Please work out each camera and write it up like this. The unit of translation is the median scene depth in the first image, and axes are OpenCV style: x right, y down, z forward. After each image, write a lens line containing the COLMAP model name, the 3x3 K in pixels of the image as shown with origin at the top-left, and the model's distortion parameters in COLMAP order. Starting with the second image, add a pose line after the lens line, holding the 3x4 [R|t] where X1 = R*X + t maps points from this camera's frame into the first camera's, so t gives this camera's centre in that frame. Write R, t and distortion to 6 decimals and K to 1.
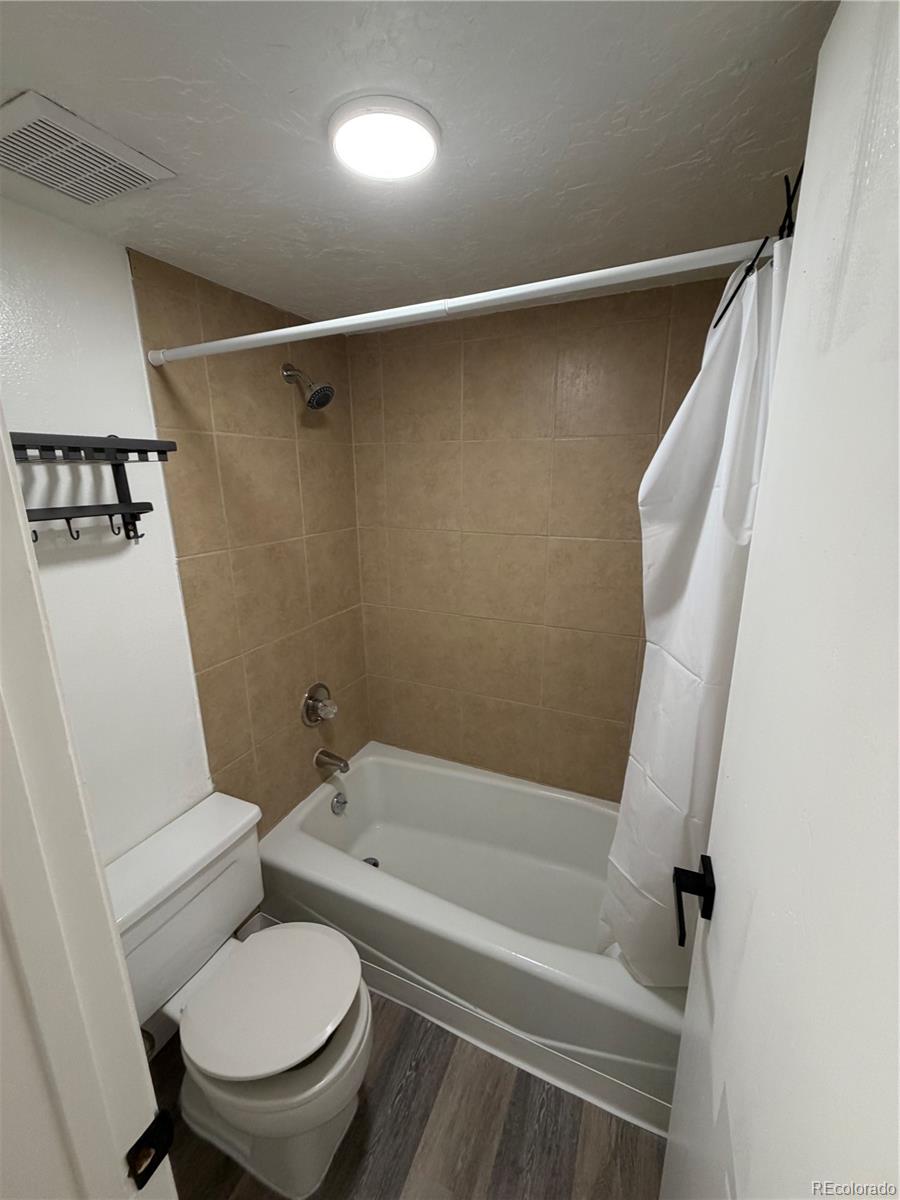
lens RADIAL K [[477.2, 0, 446.1], [0, 477.2, 597.9], [0, 0, 1]] dist [0.000476, 0.000794]
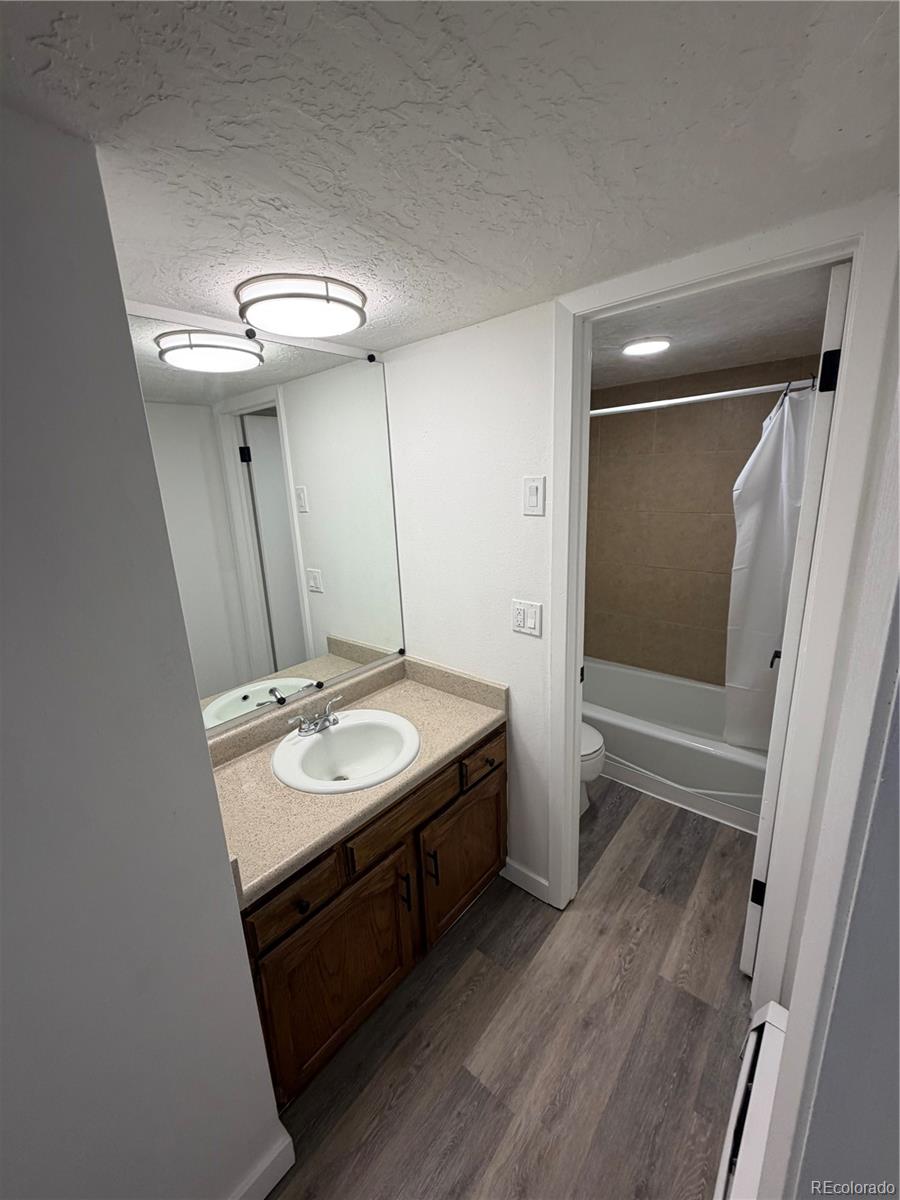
lens RADIAL K [[477.2, 0, 452.6], [0, 477.2, 596.6], [0, 0, 1]] dist [0.000476, 0.000794]
pose [[0.962865, 0.042077, -0.266686, -0.161323], [-0.042203, 0.999095, 0.005262, 0.159119], [0.266666, 0.006188, 0.963769, -0.685227]]
